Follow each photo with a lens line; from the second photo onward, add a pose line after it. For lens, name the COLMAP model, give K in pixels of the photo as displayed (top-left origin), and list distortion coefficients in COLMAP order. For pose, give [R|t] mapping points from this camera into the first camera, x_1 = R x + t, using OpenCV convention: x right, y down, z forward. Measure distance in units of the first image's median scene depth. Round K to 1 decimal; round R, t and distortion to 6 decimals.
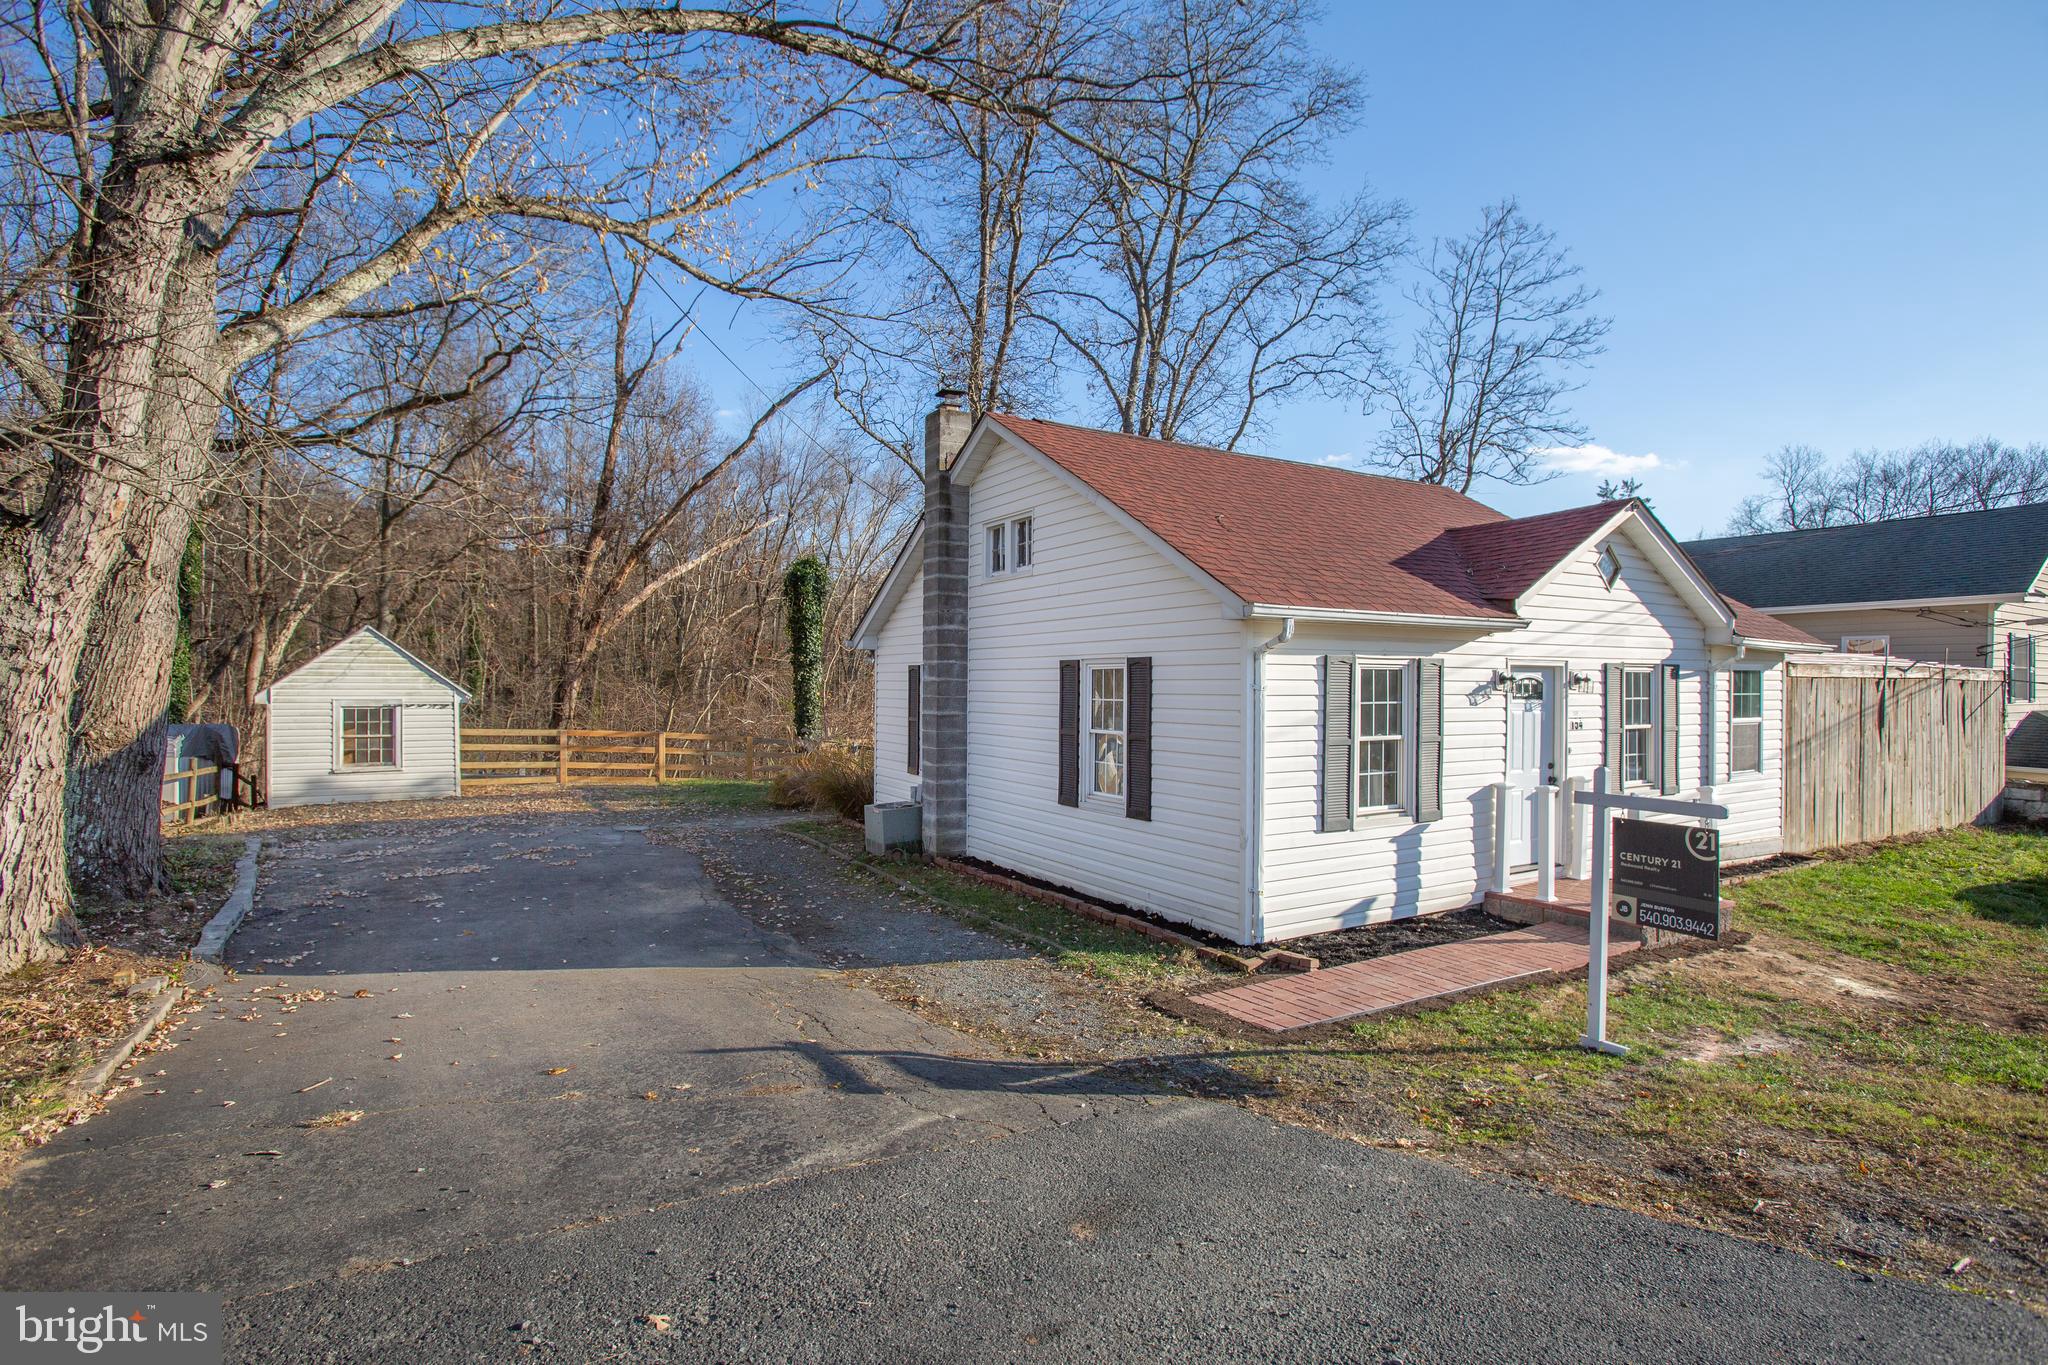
lens RADIAL K [[996.6, 0, 1011.9], [0, 996.6, 687.5], [0, 0, 1]] dist [-0.080621, 0.040321]
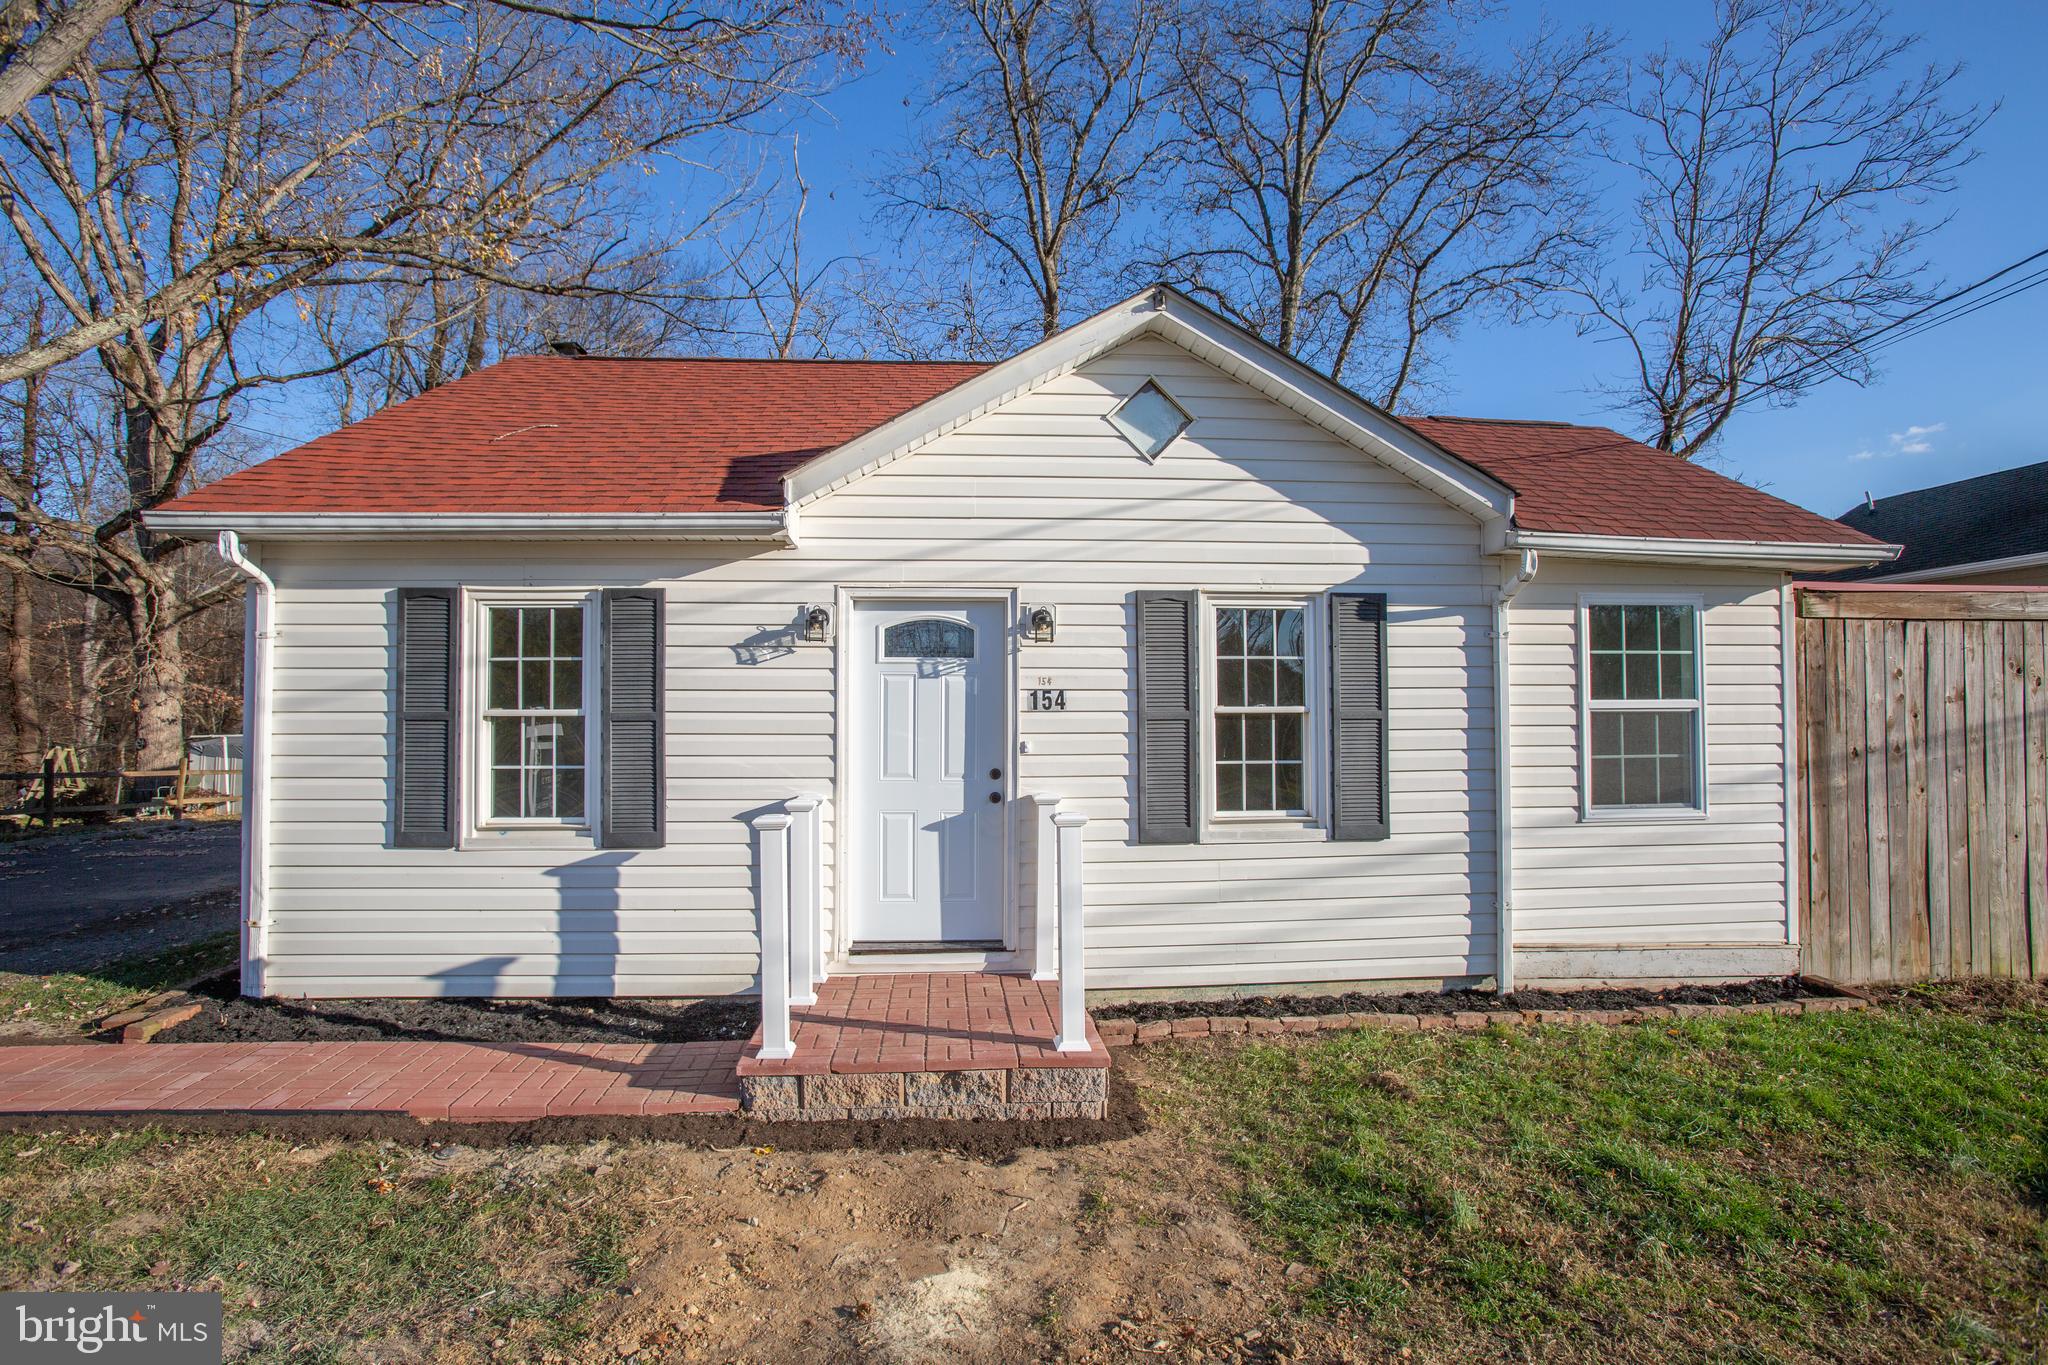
lens RADIAL K [[996.6, 0, 1011.9], [0, 996.6, 687.5], [0, 0, 1]] dist [-0.080621, 0.040321]
pose [[0.902762, -0.019424, -0.429702, 0.687486], [0.003450, 0.999275, -0.037923, 0.044166], [0.430127, 0.032752, 0.902174, 0.401683]]
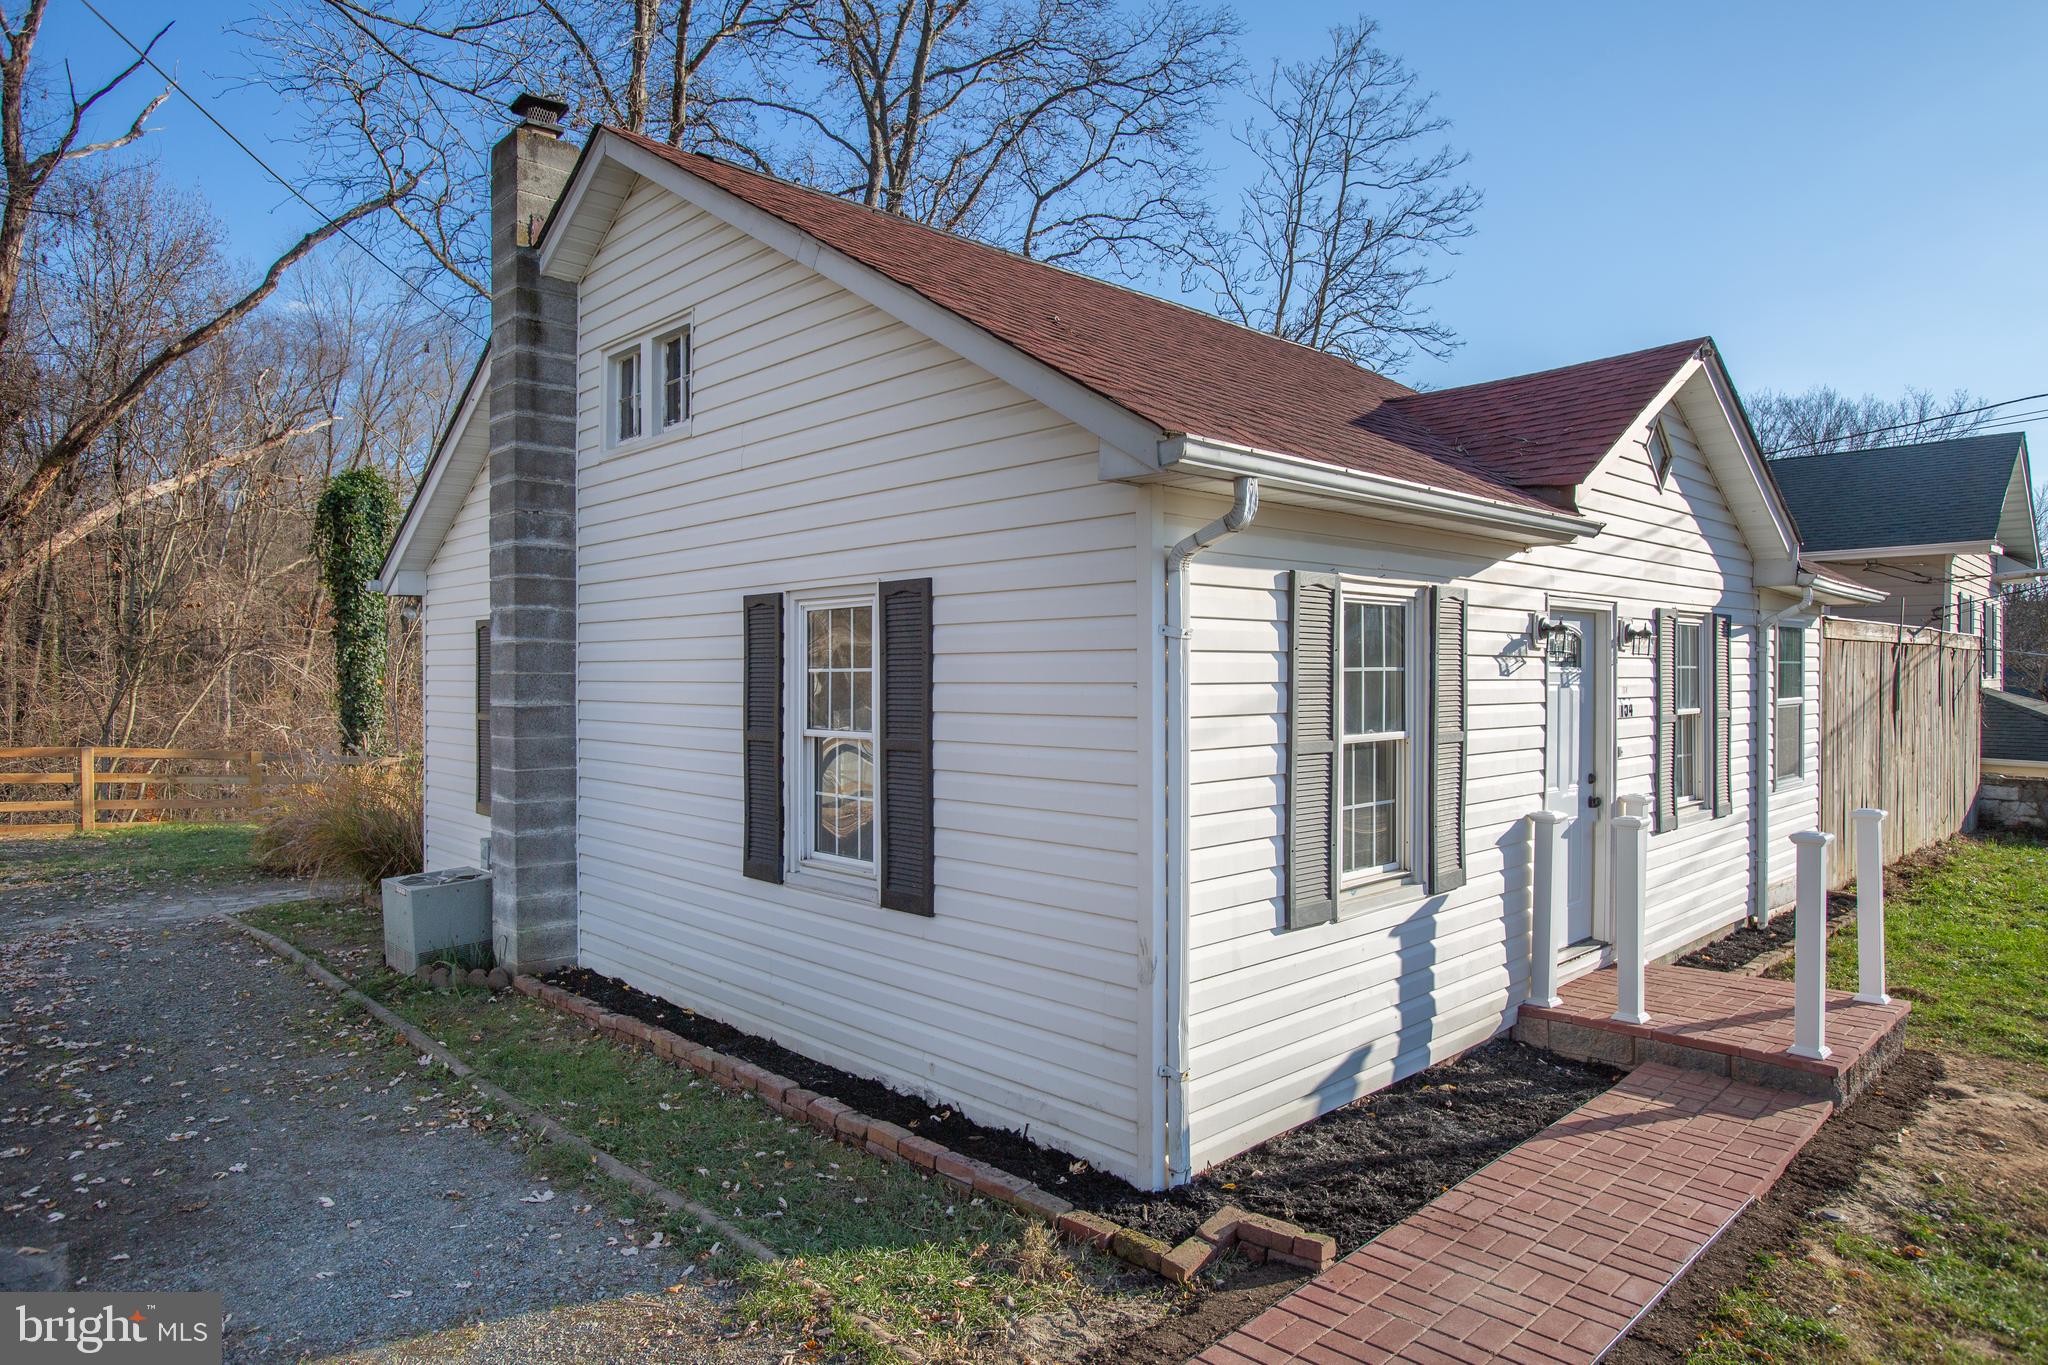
lens RADIAL K [[1233.7, 0, 1006.7], [0, 1233.7, 689.2], [0, 0, 1]] dist [-0.067173, 0.055521]
pose [[0.970804, -0.009654, 0.239679, 0.023374], [0.007376, 0.999919, 0.010402, 0.012950], [-0.239760, -0.008331, 0.970796, 0.306989]]
